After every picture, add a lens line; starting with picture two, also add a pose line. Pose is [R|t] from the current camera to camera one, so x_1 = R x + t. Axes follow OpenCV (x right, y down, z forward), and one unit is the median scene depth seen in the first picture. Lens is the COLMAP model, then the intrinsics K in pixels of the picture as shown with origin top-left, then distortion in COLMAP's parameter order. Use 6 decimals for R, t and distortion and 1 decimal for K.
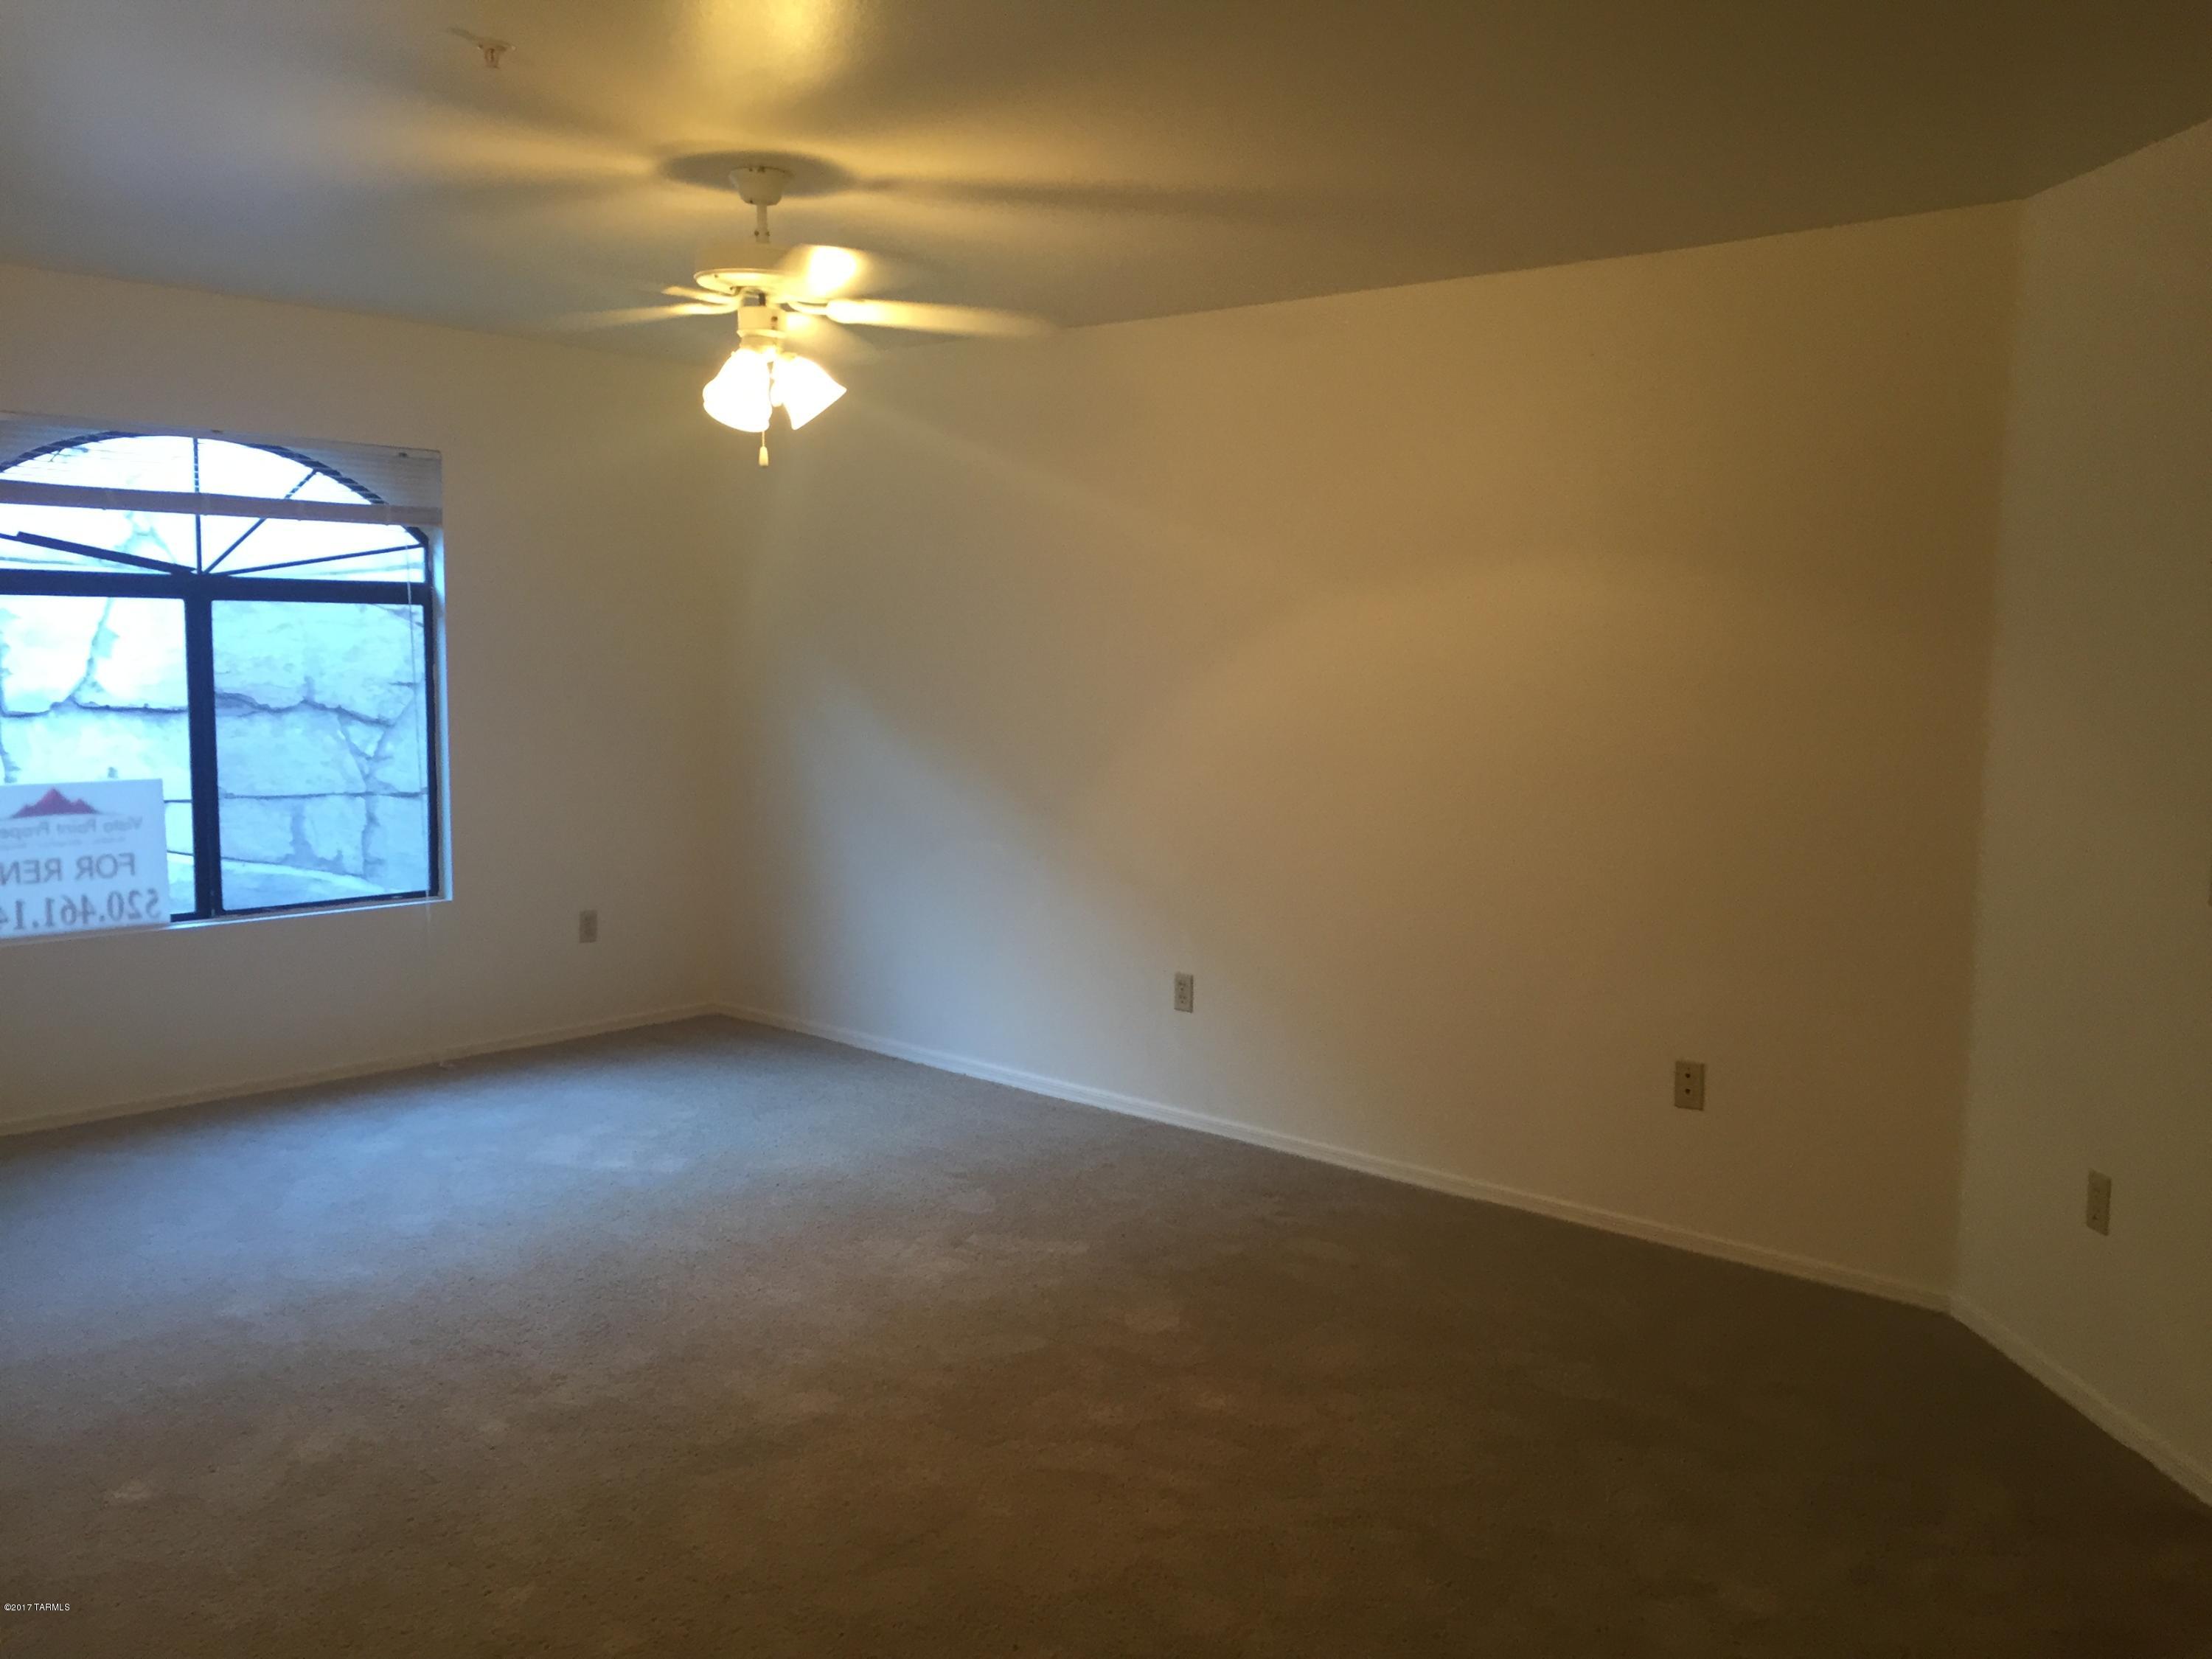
lens RADIAL K [[1879.6, 0, 1105.0], [0, 1879.6, 816.6], [0, 0, 1]] dist [0.082551, -0.107030]
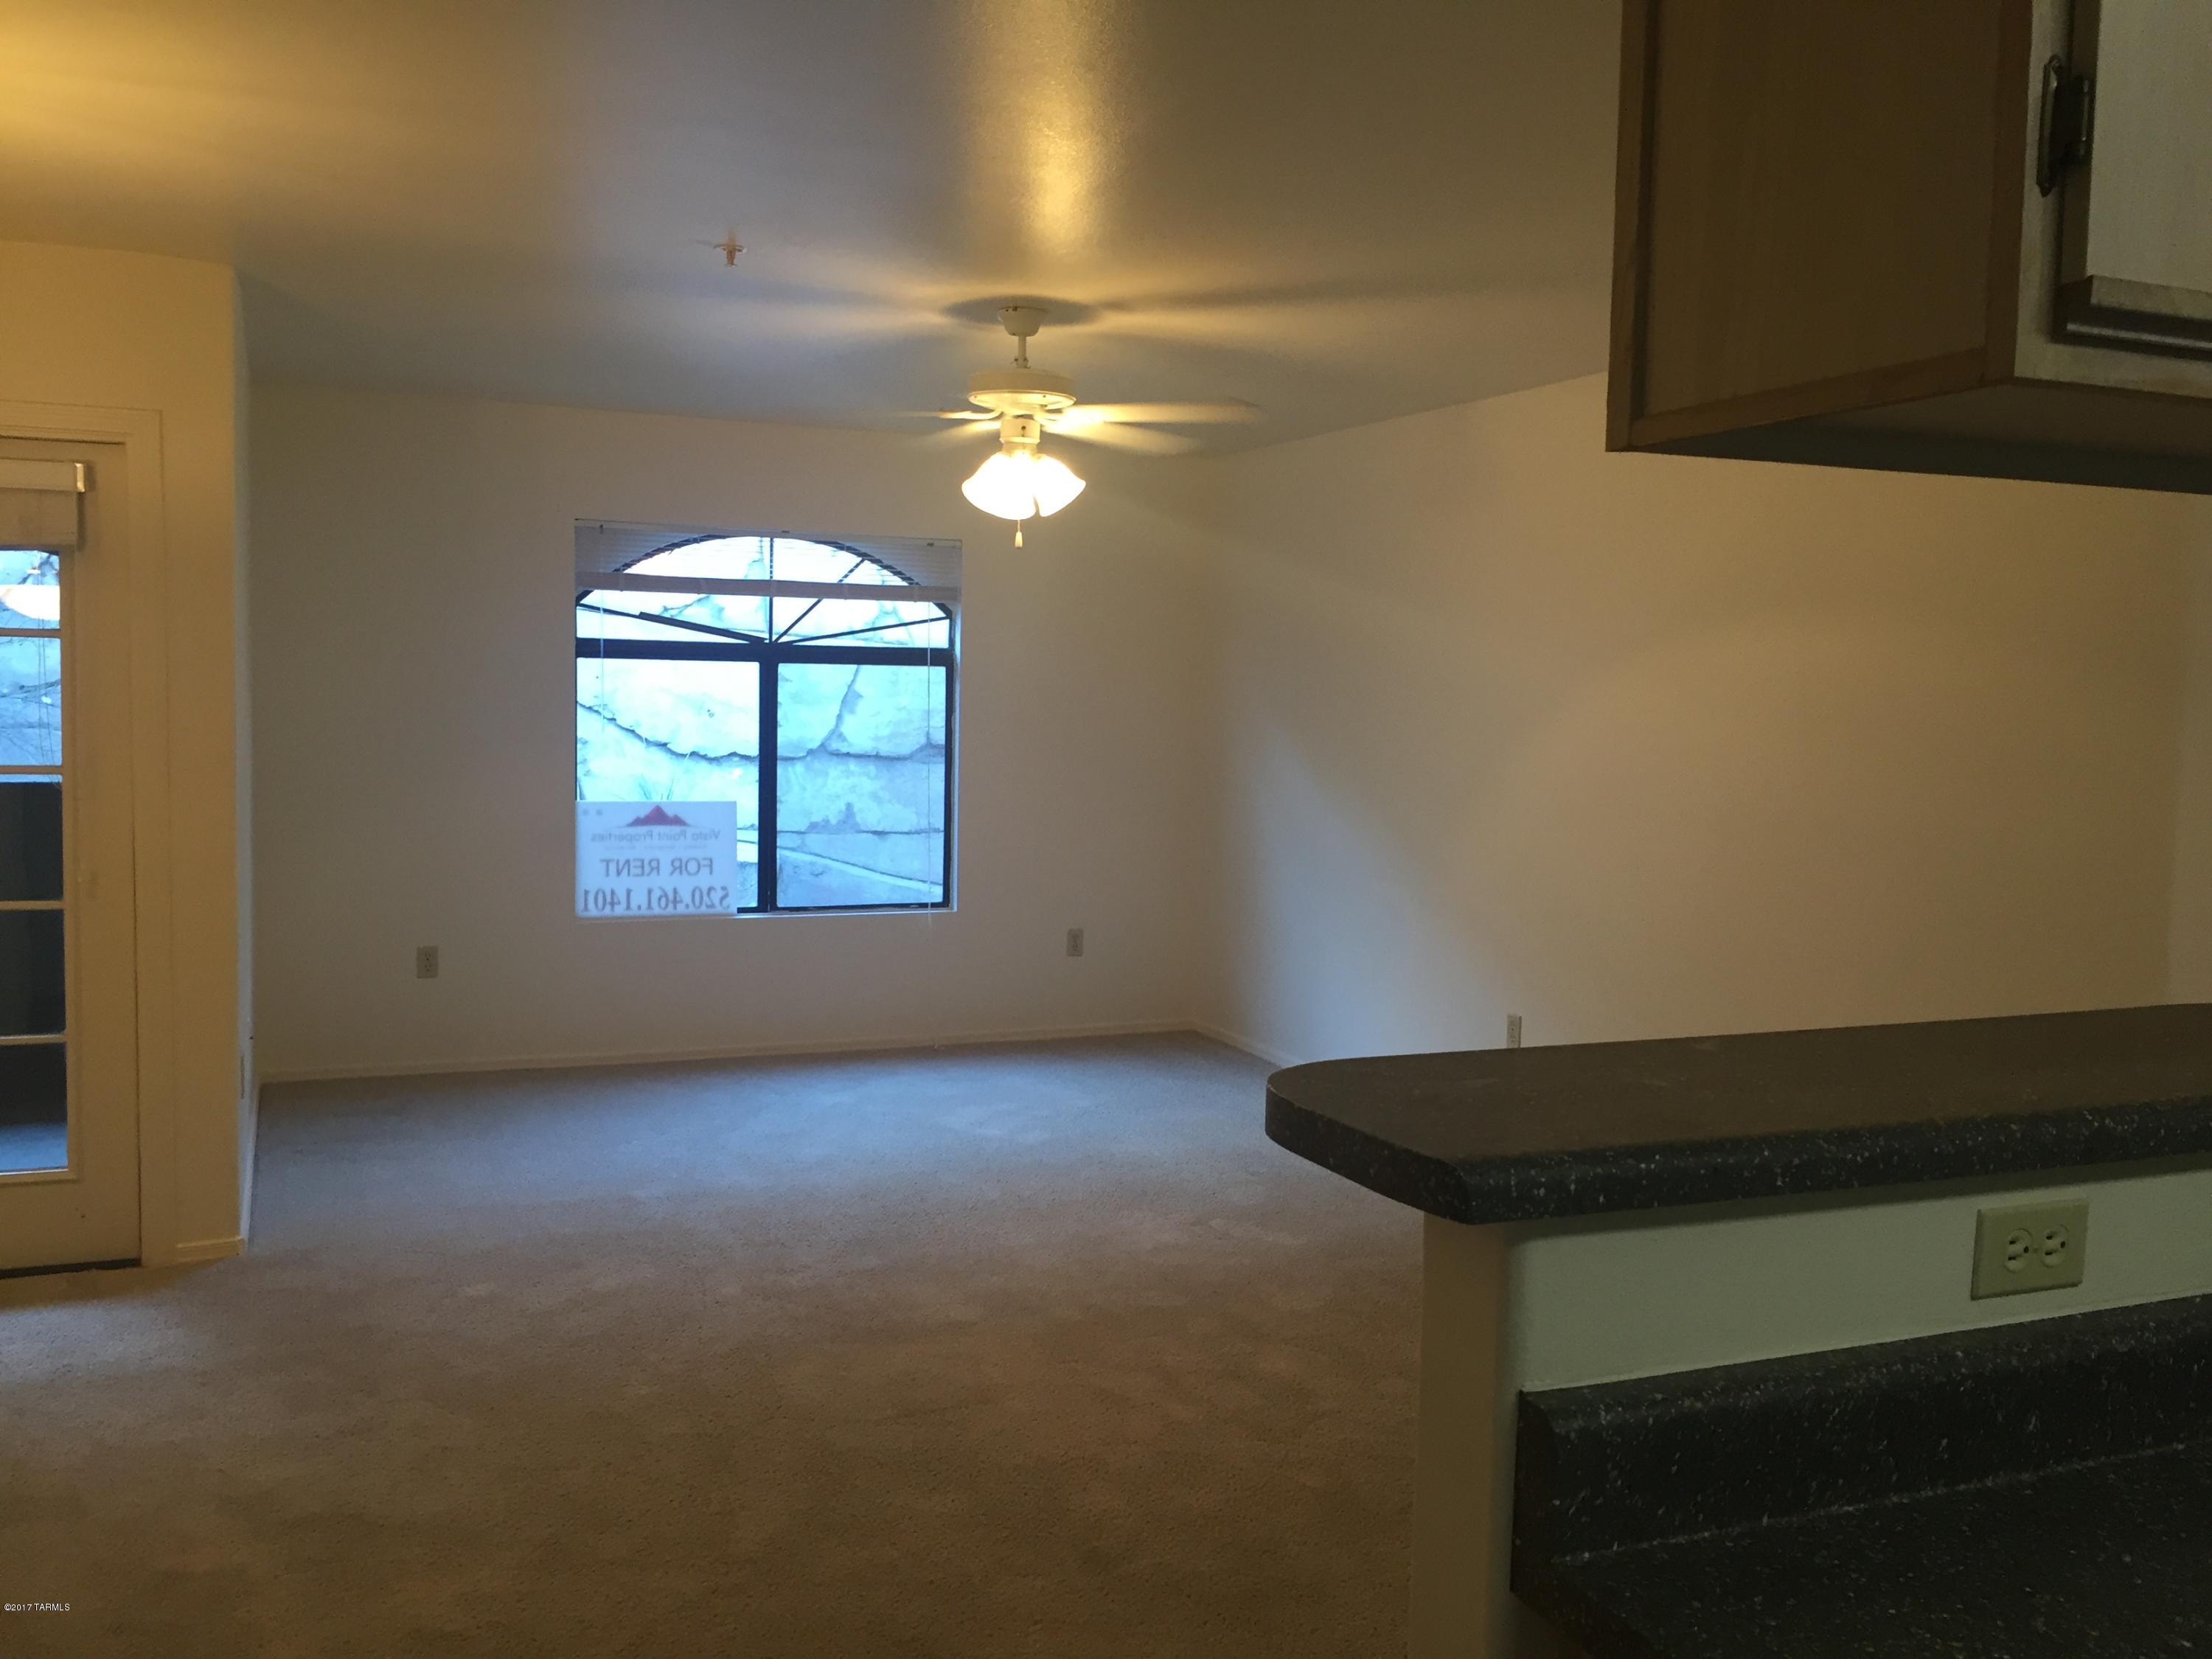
lens RADIAL K [[1879.6, 0, 1105.0], [0, 1879.6, 816.6], [0, 0, 1]] dist [0.082551, -0.107030]
pose [[0.903941, 0.032147, -0.426446, 0.280282], [-0.047389, 0.998559, -0.025176, 0.010965], [0.425022, 0.042967, 0.904162, -0.047472]]
